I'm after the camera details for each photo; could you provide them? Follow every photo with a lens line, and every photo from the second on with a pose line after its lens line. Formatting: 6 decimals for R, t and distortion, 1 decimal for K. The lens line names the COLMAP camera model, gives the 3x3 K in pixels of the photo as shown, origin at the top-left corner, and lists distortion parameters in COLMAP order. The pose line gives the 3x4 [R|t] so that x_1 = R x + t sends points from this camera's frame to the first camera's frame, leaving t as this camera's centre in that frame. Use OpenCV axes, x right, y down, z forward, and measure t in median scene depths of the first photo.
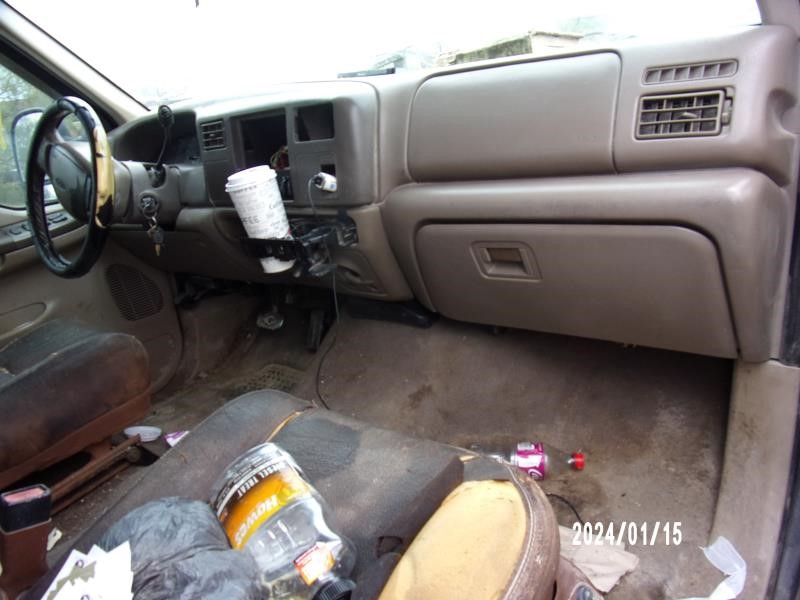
lens RADIAL K [[605.1, 0, 400.0], [0, 605.1, 300.0], [0, 0, 1]] dist [-0.000220, 0.003843]
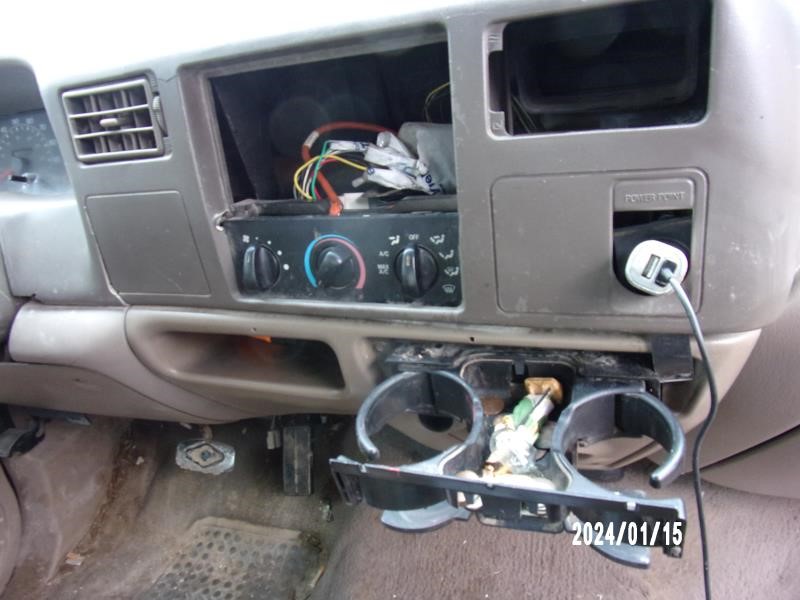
lens RADIAL K [[589.2, 0, 384.2], [0, 589.2, 309.2], [0, 0, 1]] dist [-0.010987, 0.000137]
pose [[0.942020, -0.145329, 0.302454, -0.201924], [0.120569, 0.987747, 0.099089, -0.129655], [-0.313149, -0.056877, 0.947999, 0.448652]]
